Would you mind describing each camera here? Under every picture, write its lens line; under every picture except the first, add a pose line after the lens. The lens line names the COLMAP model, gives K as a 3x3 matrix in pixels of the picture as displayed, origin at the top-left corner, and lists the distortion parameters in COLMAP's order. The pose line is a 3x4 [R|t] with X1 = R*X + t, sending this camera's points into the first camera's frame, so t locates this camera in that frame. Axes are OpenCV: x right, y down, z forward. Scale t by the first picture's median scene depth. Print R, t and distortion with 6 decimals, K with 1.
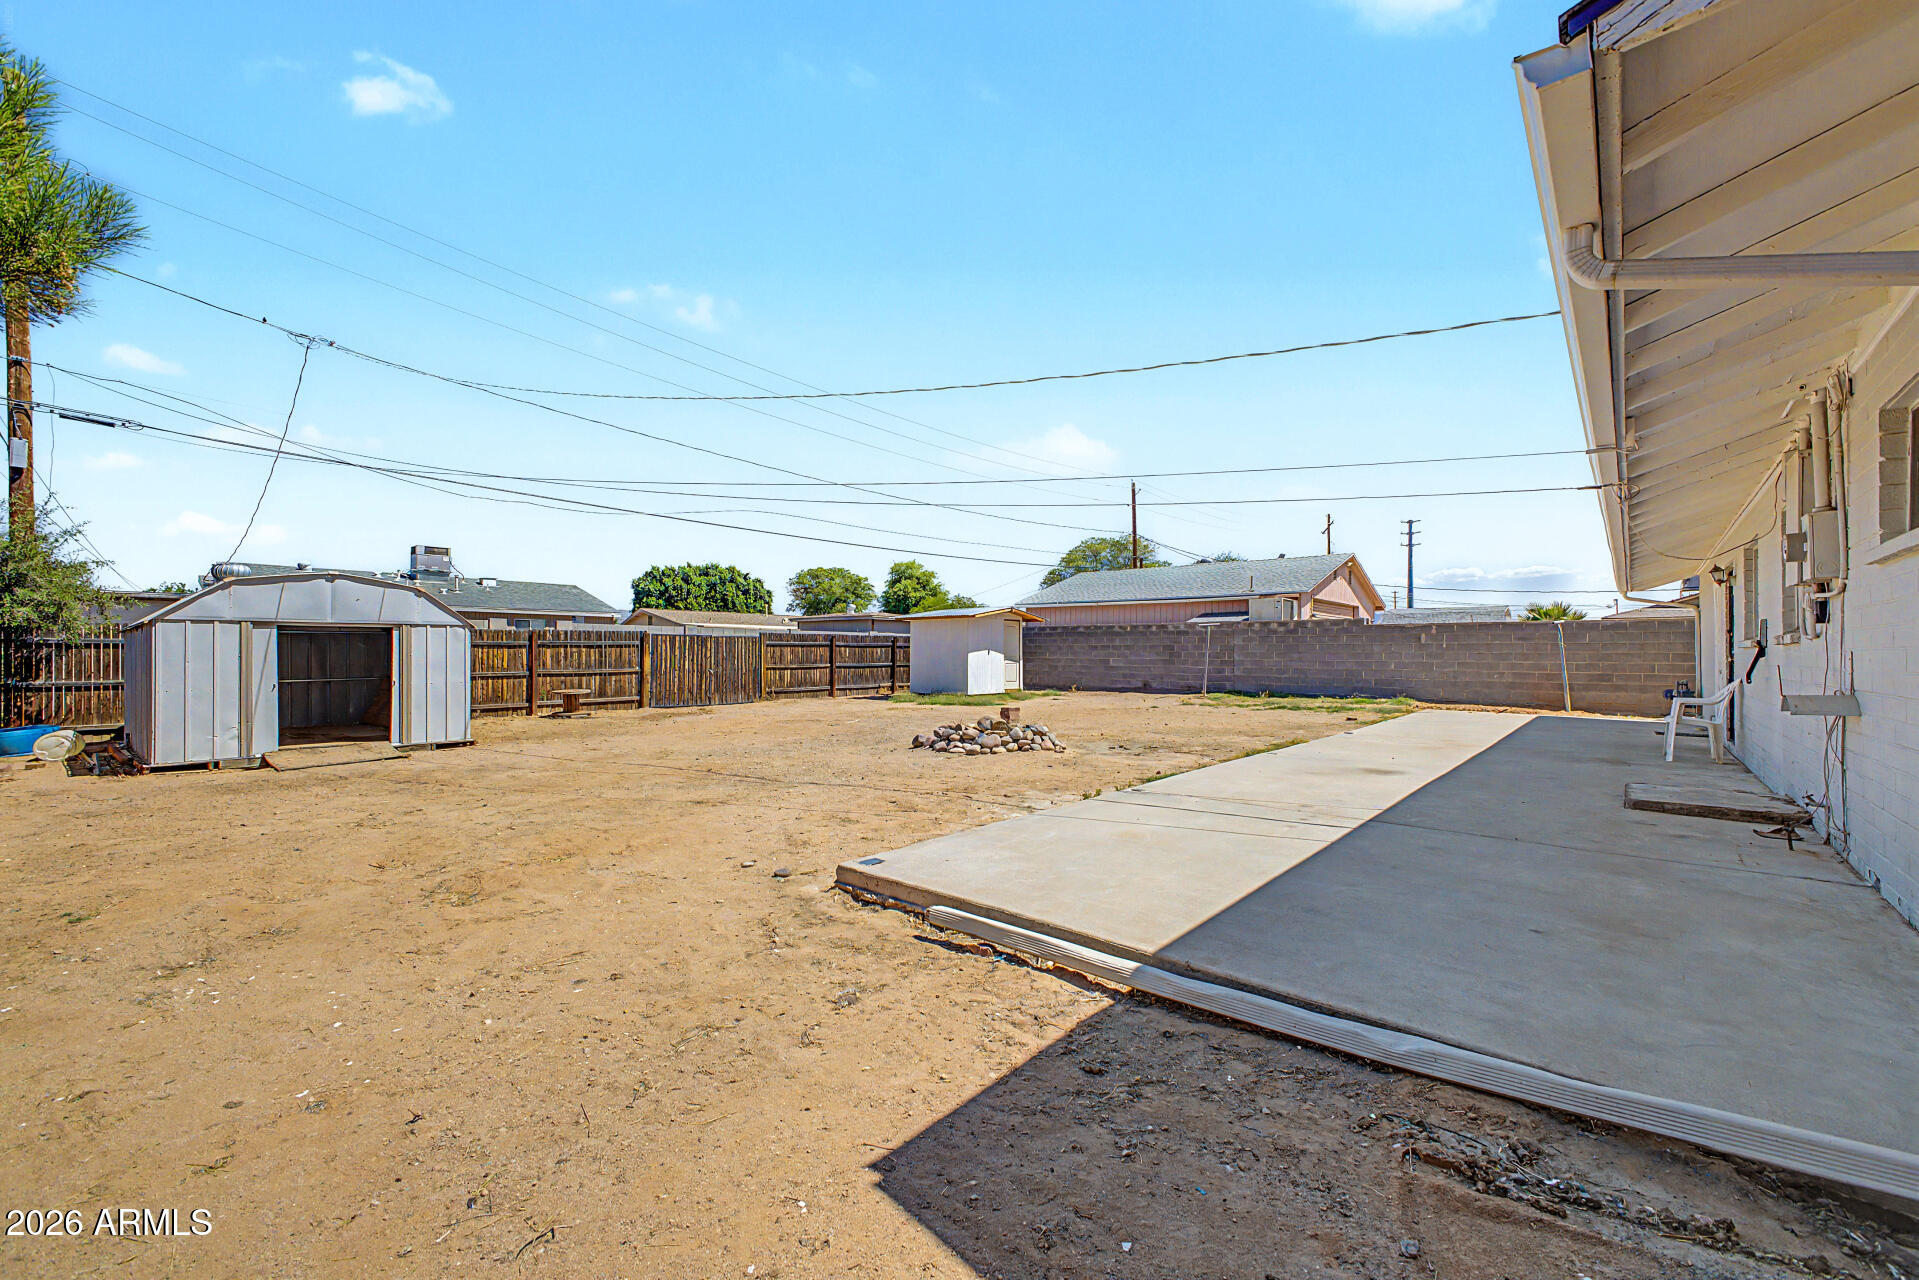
lens RADIAL K [[755.0, 0, 962.5], [0, 755.0, 646.0], [0, 0, 1]] dist [0.012252, -0.005608]
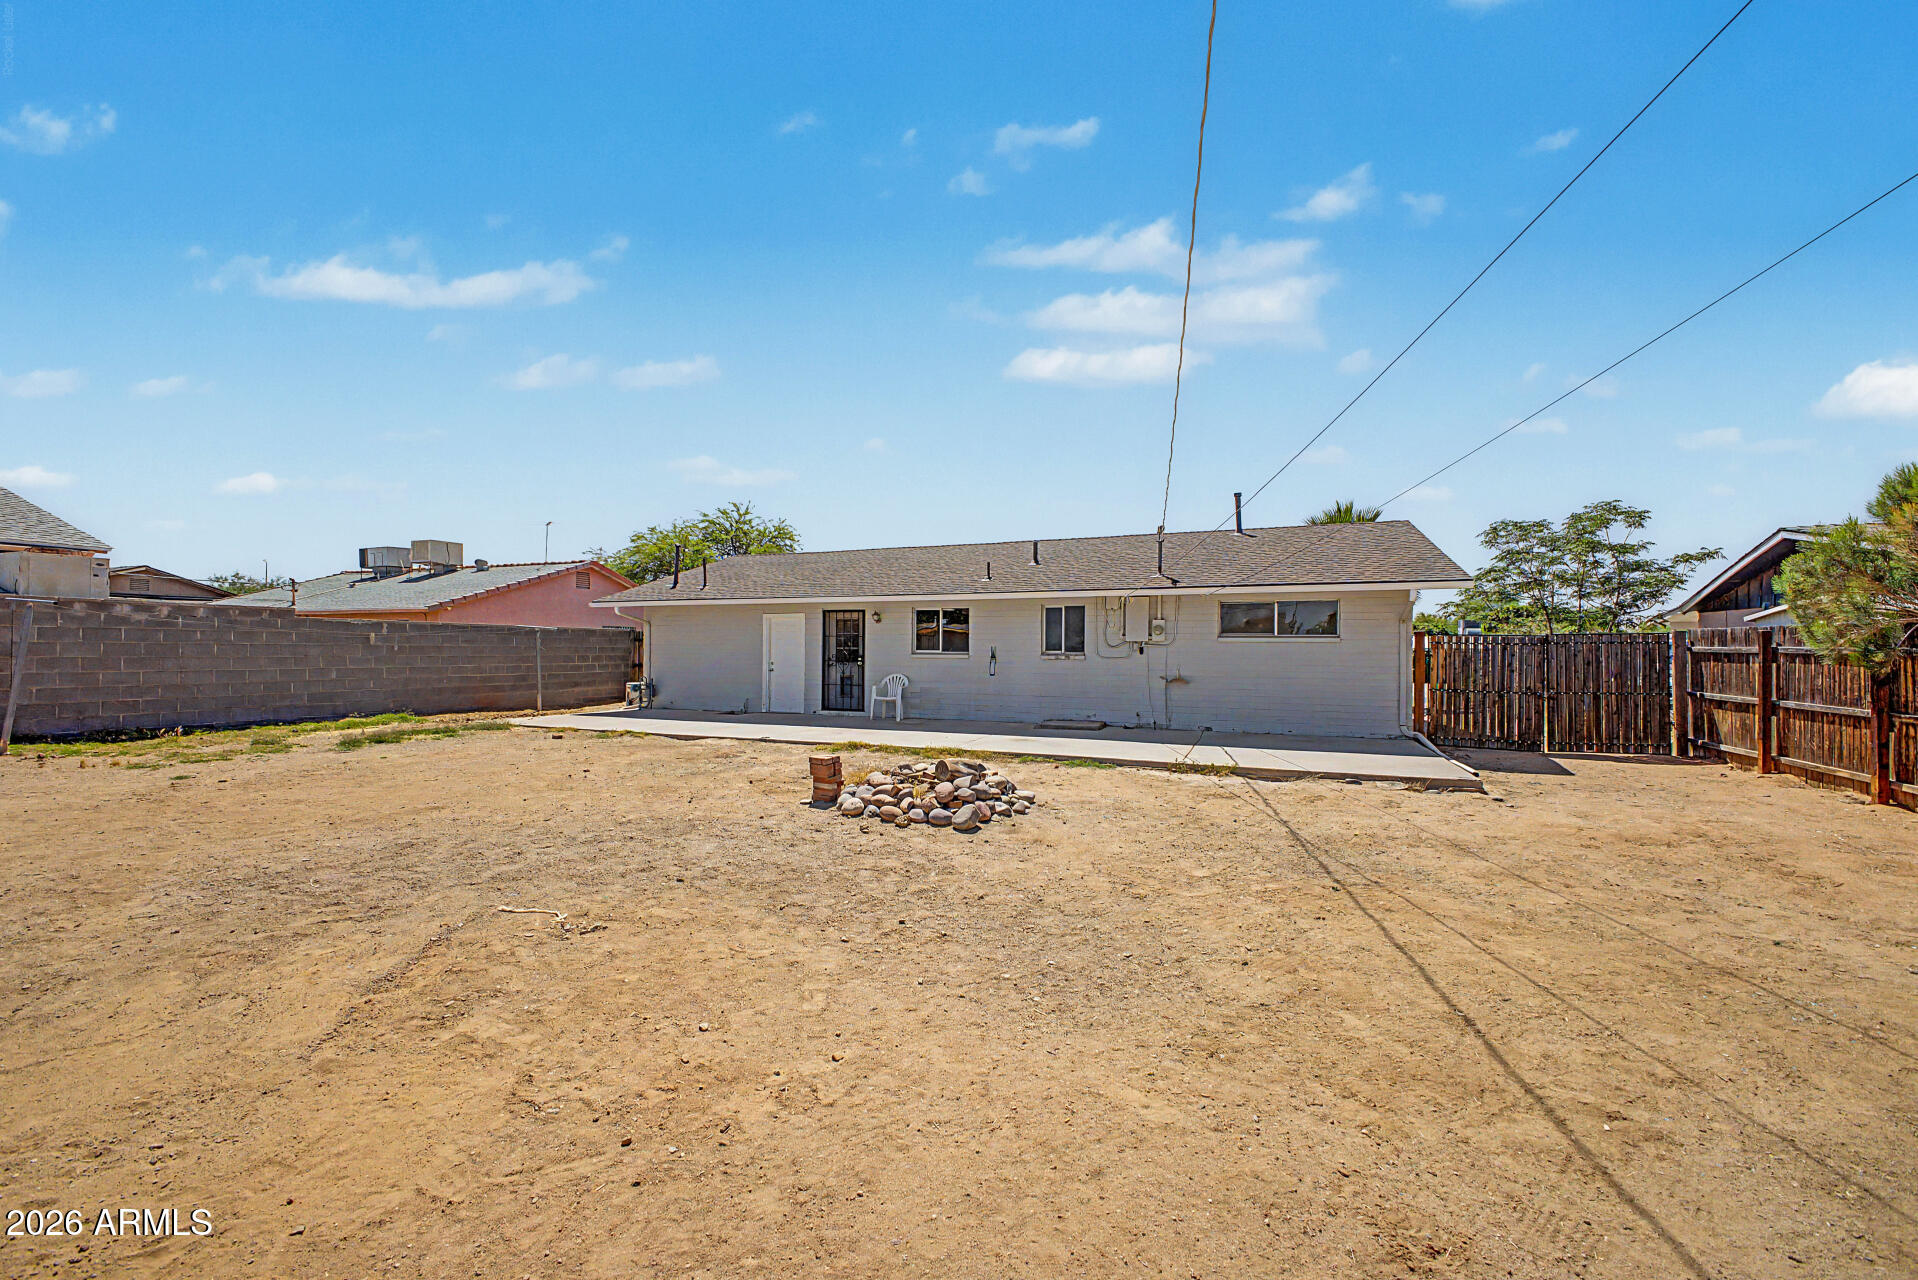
lens RADIAL K [[754.7, 0, 962.0], [0, 754.7, 646.0], [0, 0, 1]] dist [0.012252, -0.005608]
pose [[-0.329261, 0.000512, 0.944239, -0.297607], [-0.016424, 0.999845, -0.006269, -0.006298], [-0.944096, -0.017573, -0.329201, 0.549594]]
